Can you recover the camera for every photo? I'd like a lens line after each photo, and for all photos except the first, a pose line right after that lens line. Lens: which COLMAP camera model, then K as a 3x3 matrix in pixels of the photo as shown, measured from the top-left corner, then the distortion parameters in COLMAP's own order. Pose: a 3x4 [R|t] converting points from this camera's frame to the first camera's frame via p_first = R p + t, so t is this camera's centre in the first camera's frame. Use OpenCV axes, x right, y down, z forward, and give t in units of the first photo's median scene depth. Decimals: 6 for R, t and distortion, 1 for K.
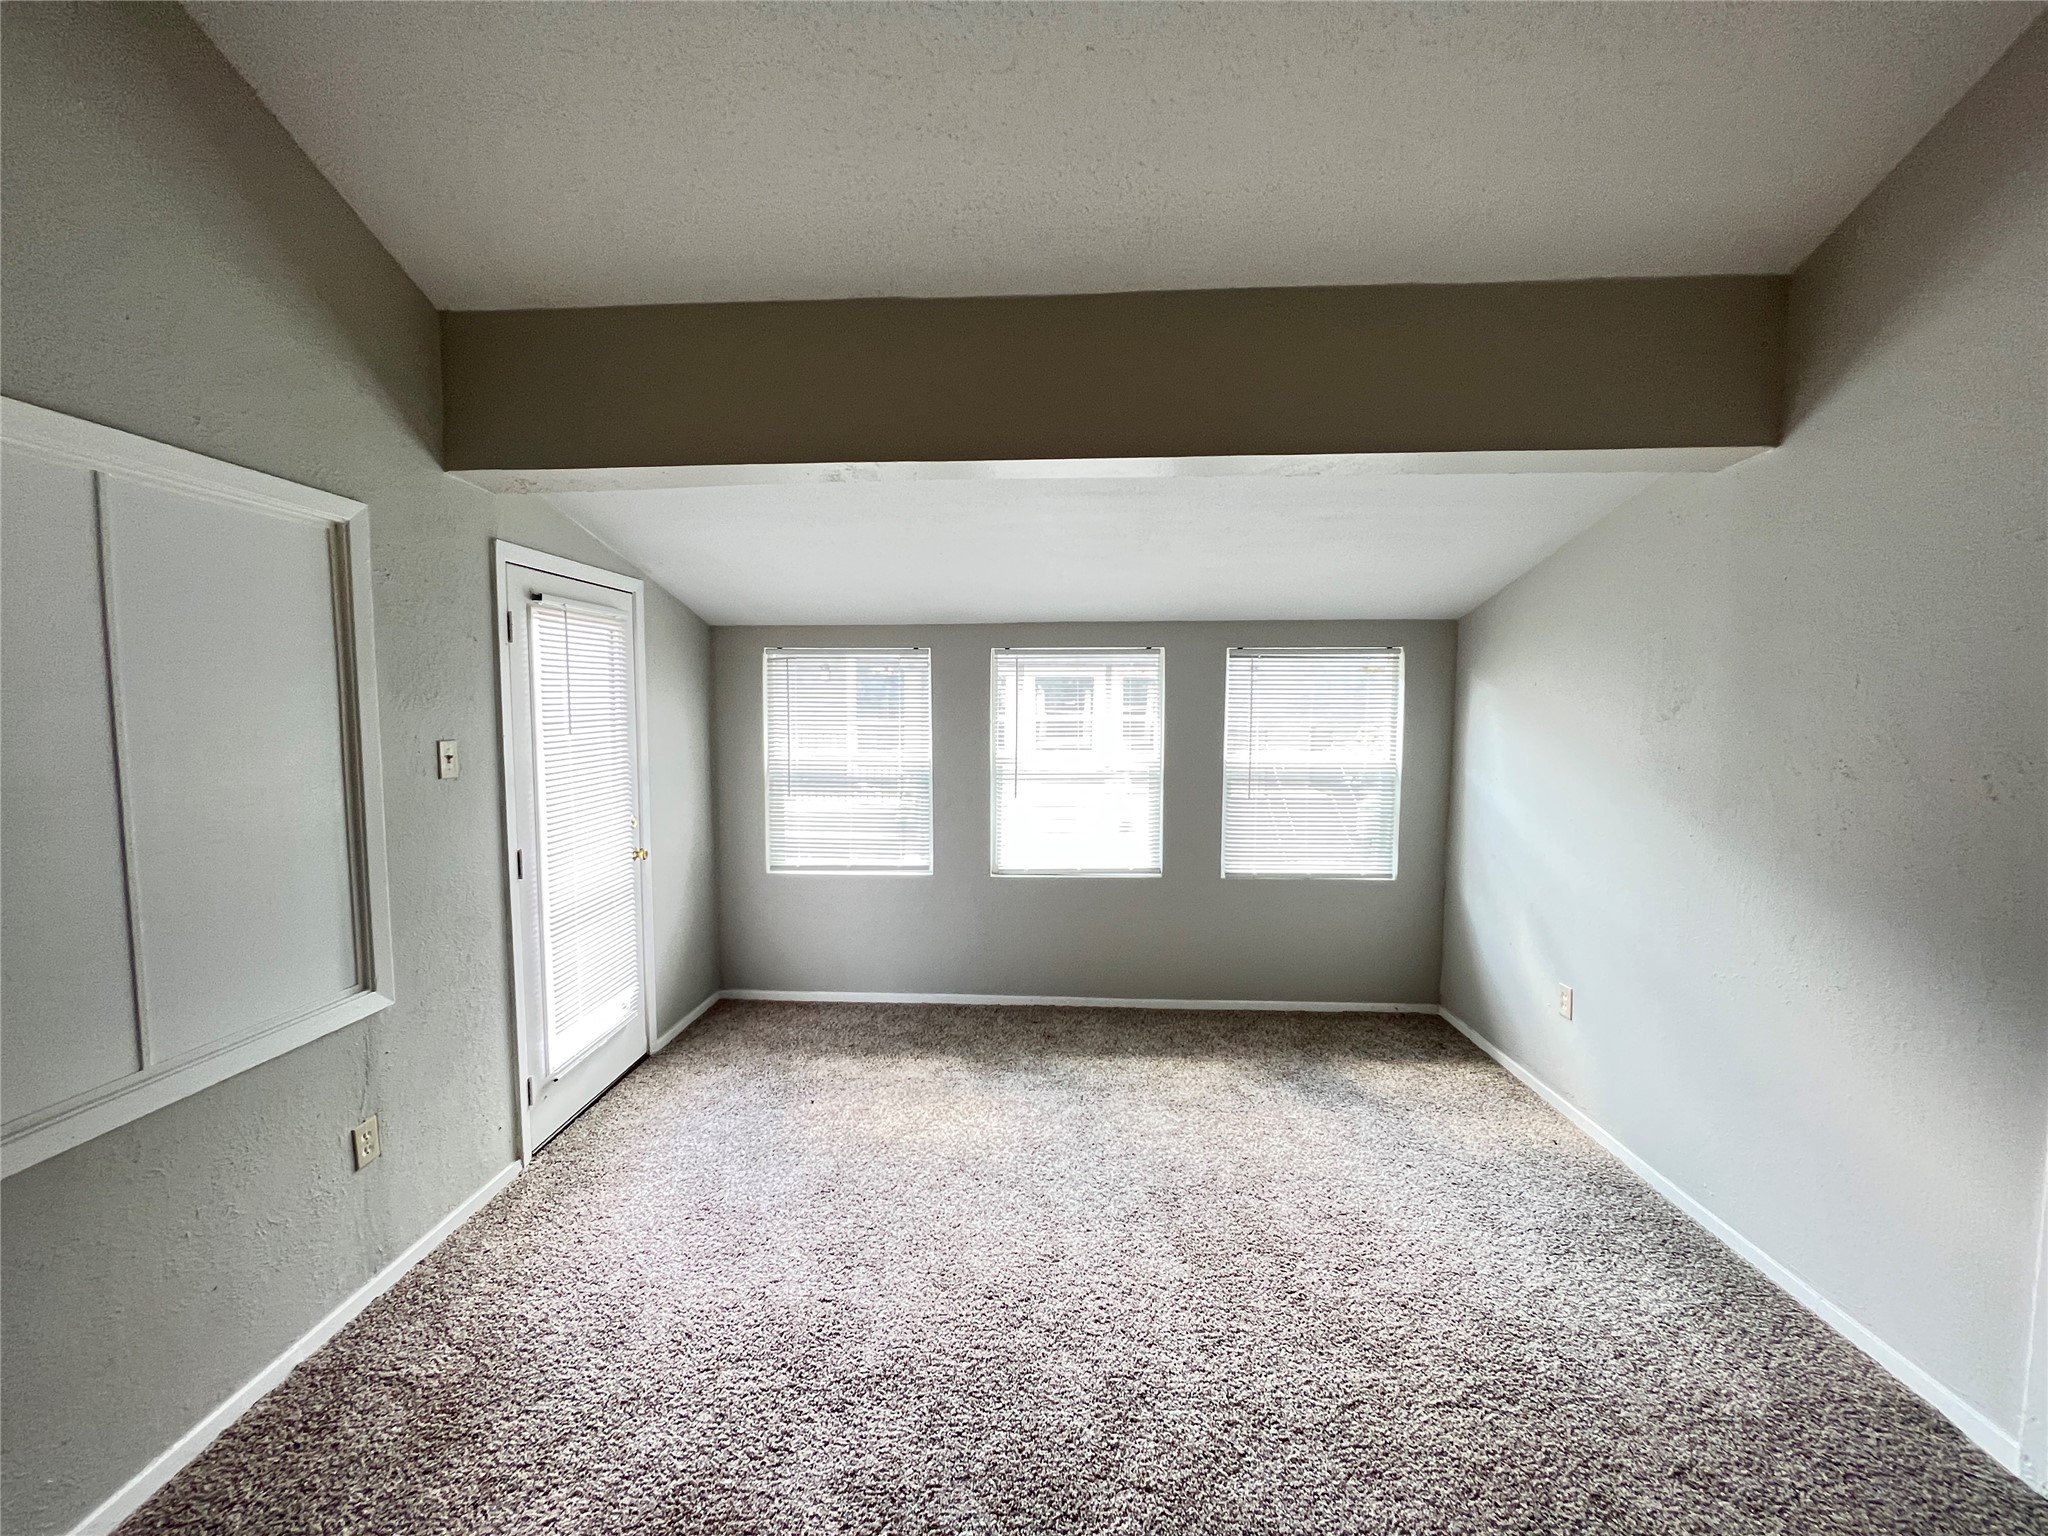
lens RADIAL K [[823.5, 0, 1013.1], [0, 823.5, 764.6], [0, 0, 1]] dist [-0.000744, 0.000076]
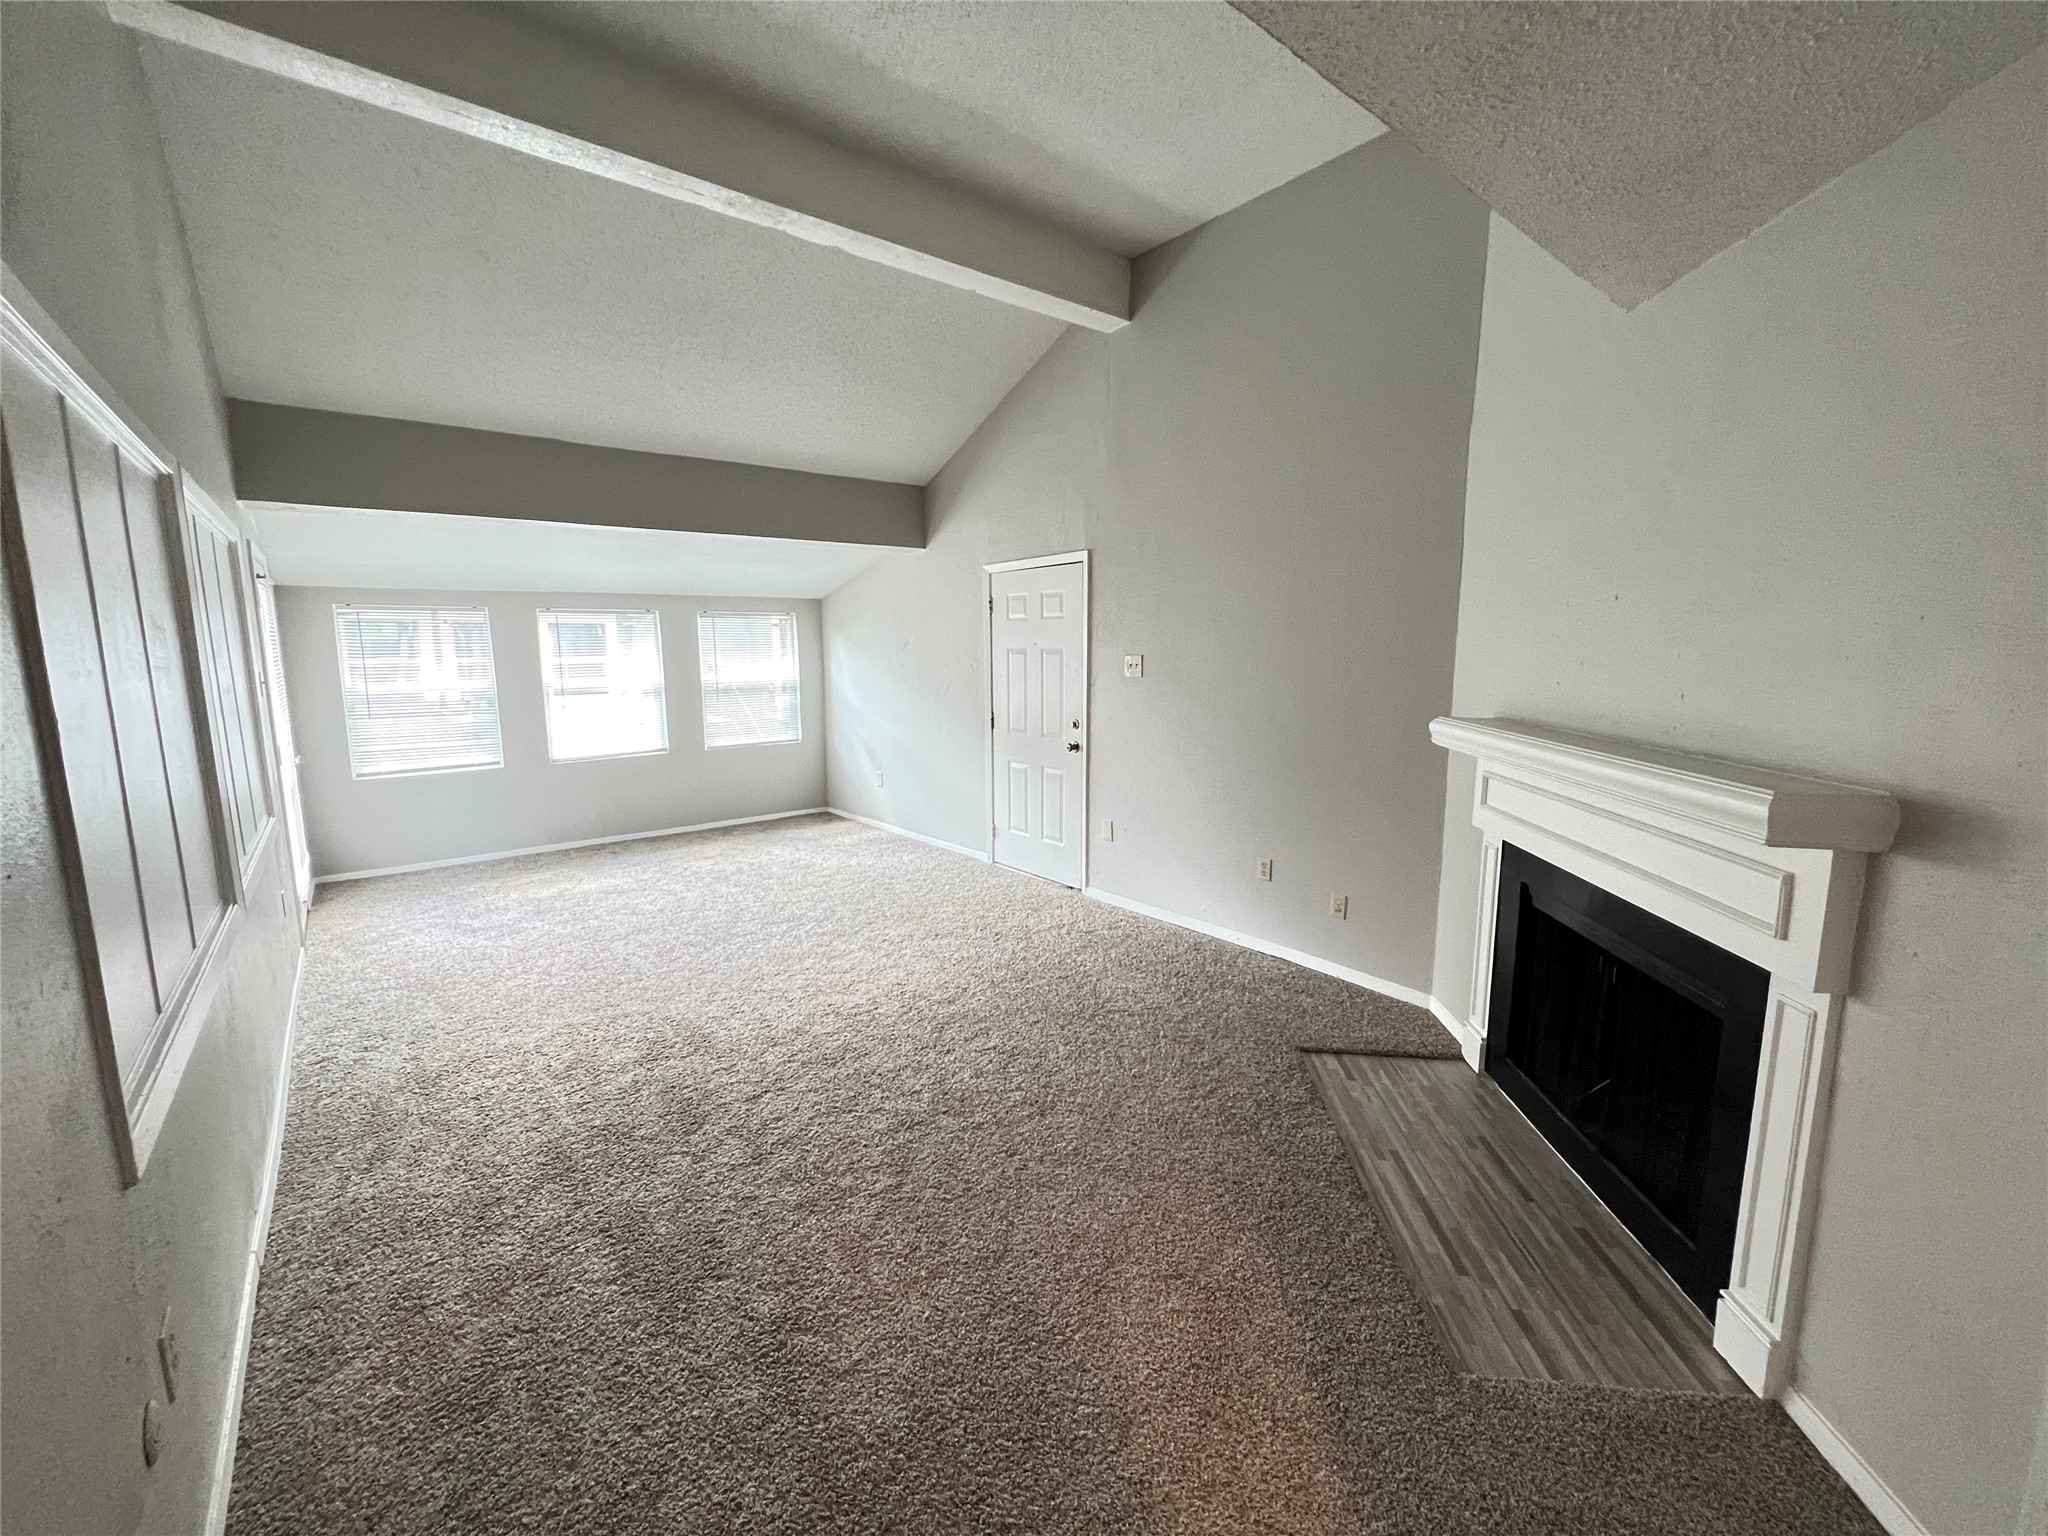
lens RADIAL K [[823.5, 0, 1013.1], [0, 823.5, 764.6], [0, 0, 1]] dist [-0.000744, 0.000076]
pose [[0.745605, -0.102806, 0.658410, -0.387394], [0.056361, 0.994217, 0.091415, 0.049804], [-0.664001, -0.031050, 0.747087, -0.672200]]
